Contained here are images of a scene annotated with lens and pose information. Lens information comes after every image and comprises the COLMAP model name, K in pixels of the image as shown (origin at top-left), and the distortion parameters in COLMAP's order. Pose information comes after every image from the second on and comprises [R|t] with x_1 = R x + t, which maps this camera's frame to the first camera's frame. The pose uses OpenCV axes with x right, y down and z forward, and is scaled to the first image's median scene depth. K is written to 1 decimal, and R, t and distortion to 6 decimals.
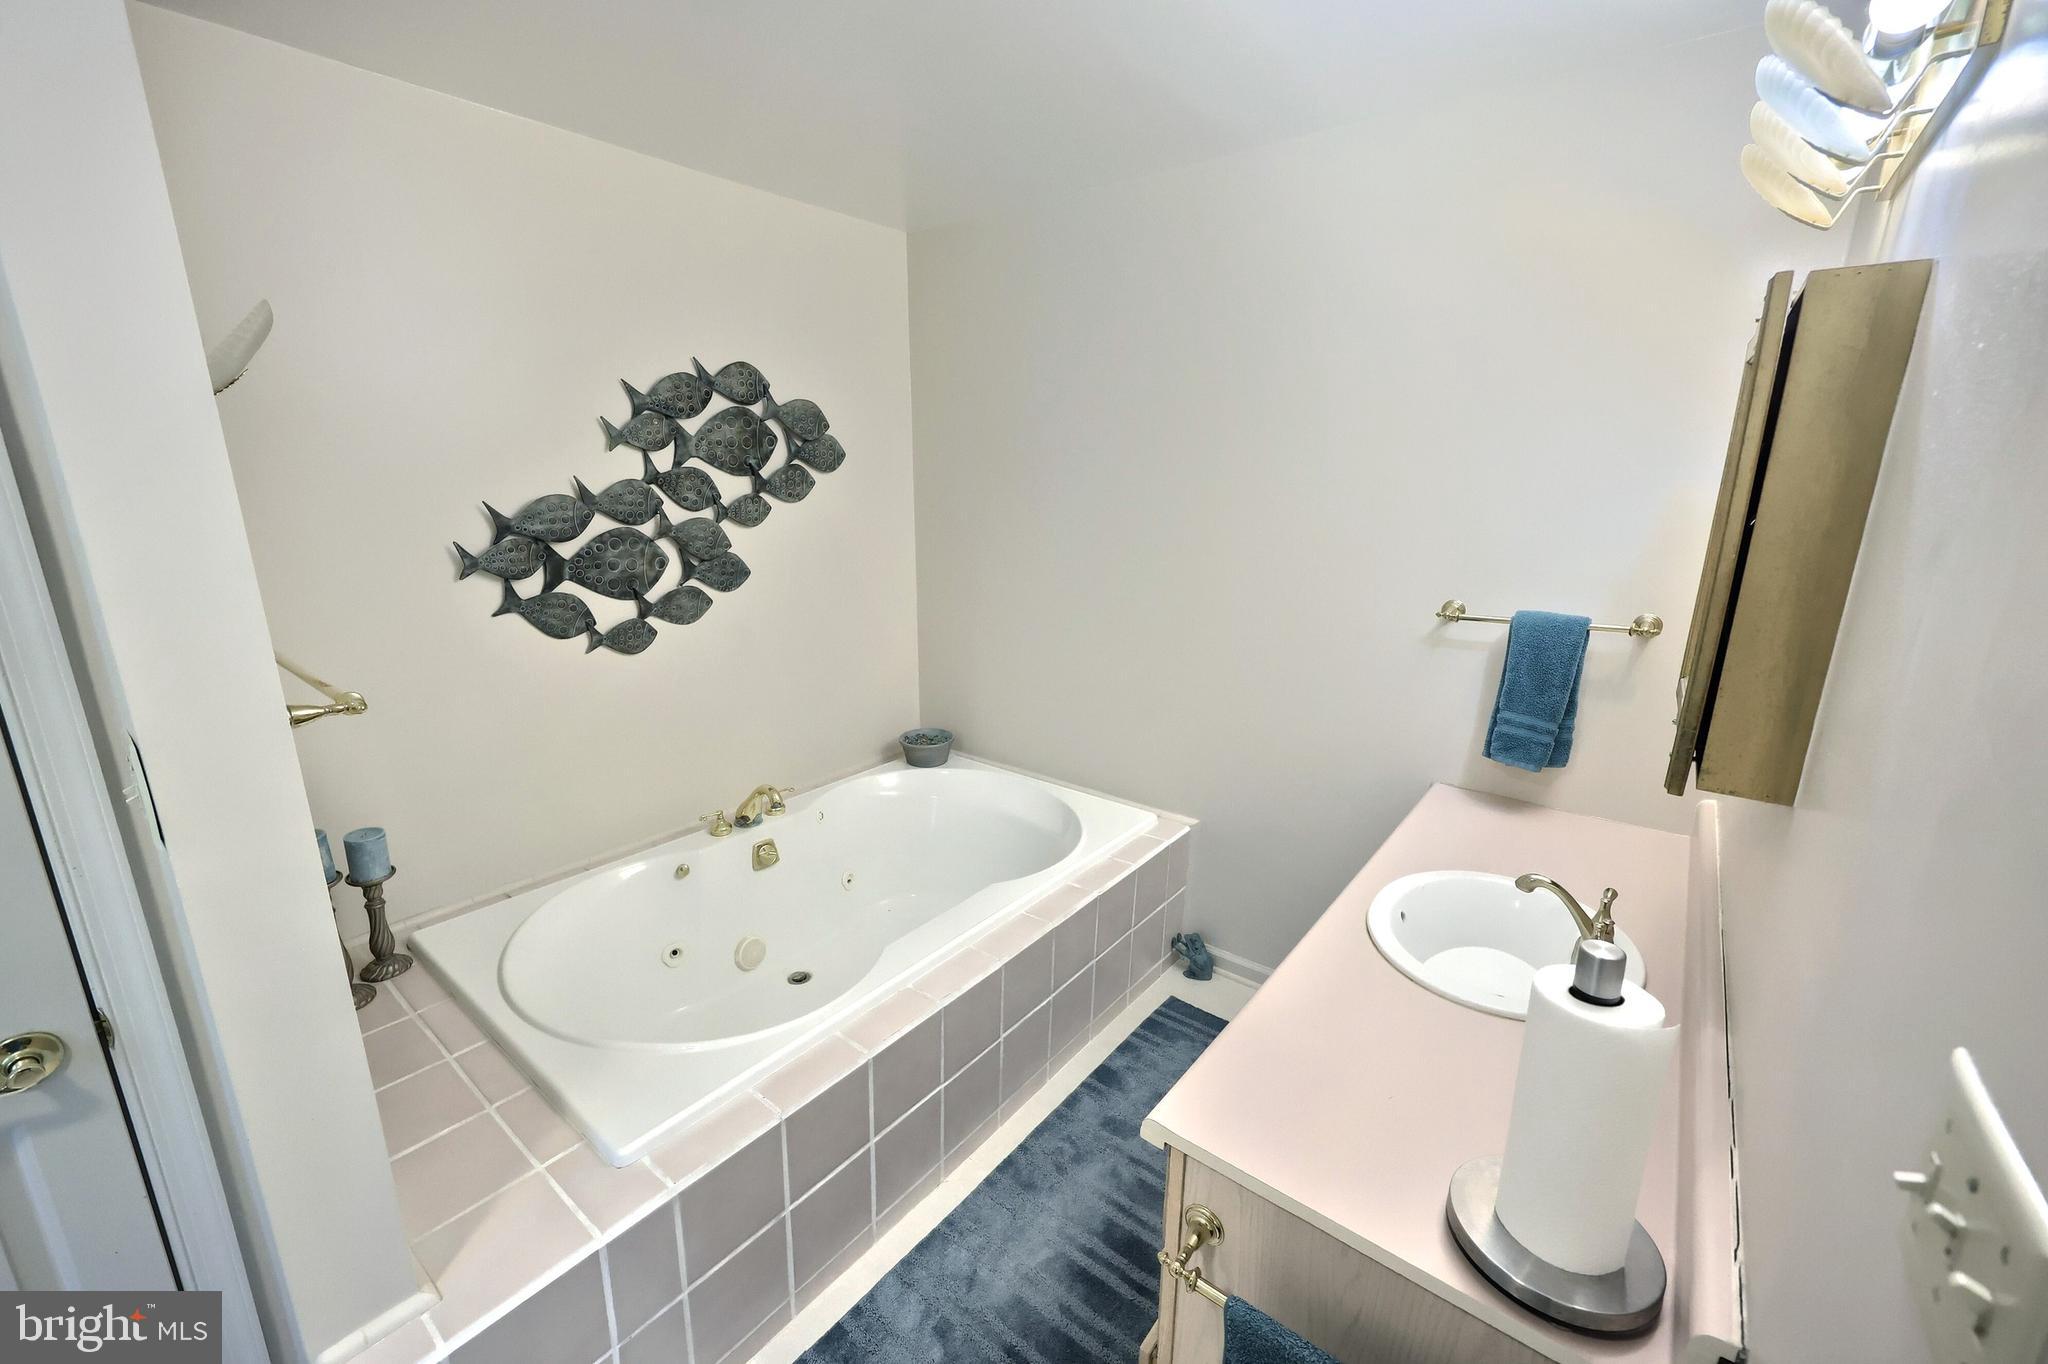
lens RADIAL K [[833.2, 0, 1020.5], [0, 833.2, 687.0], [0, 0, 1]] dist [-0.000432, -0.000057]
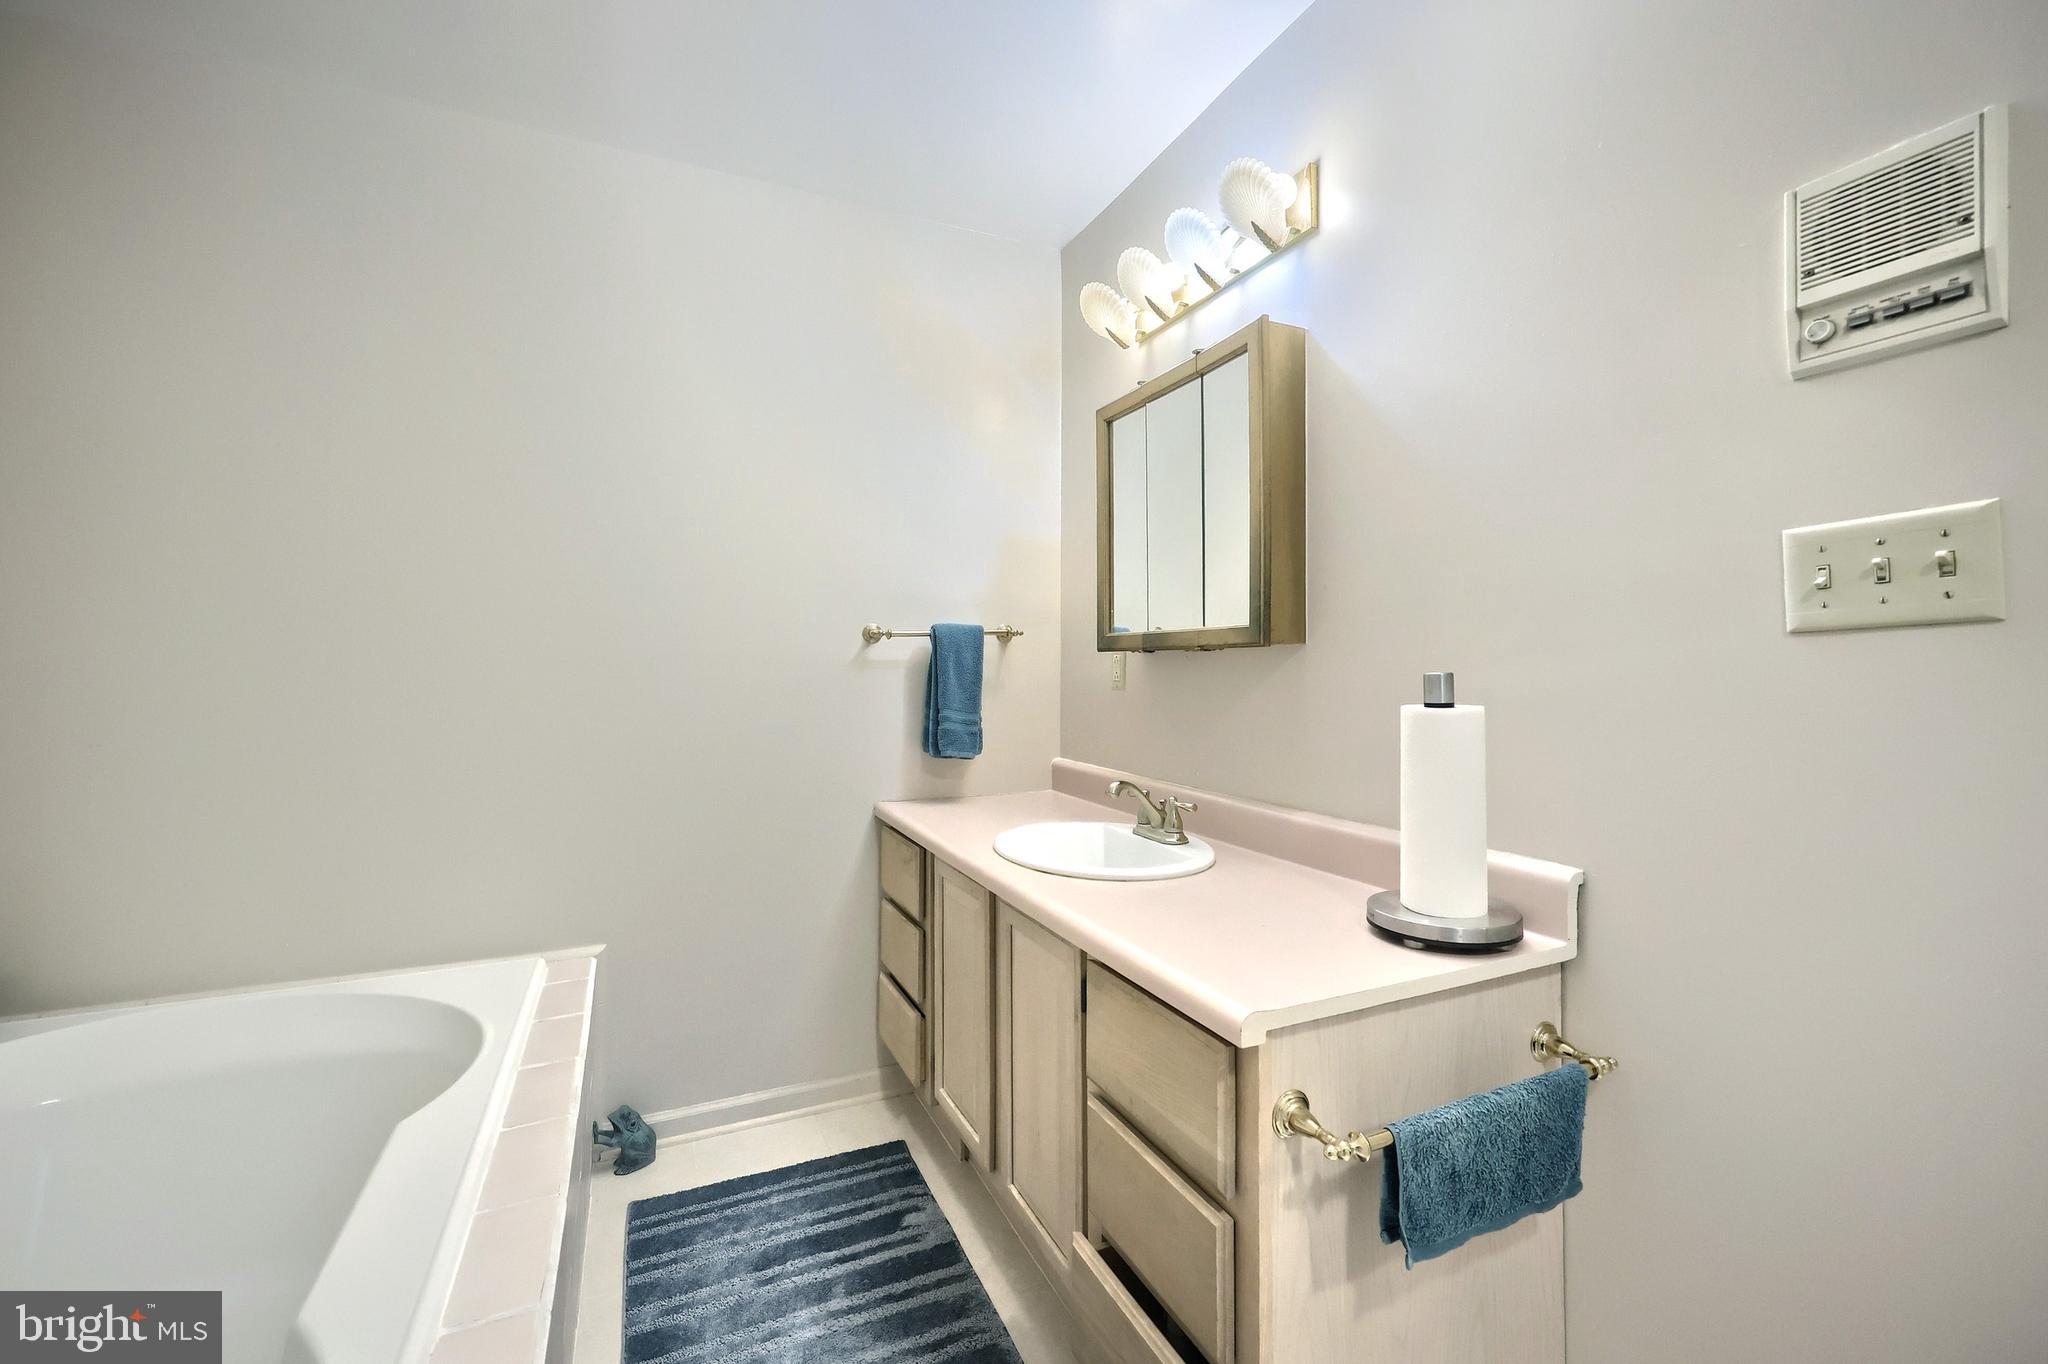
lens RADIAL K [[833.2, 0, 1020.5], [0, 833.2, 687.0], [0, 0, 1]] dist [-0.000432, -0.000057]
pose [[0.438221, -0.017820, 0.898691, -0.322518], [0.233372, 0.967774, -0.094608, 0.108618], [-0.868044, 0.251188, 0.428258, 0.352764]]
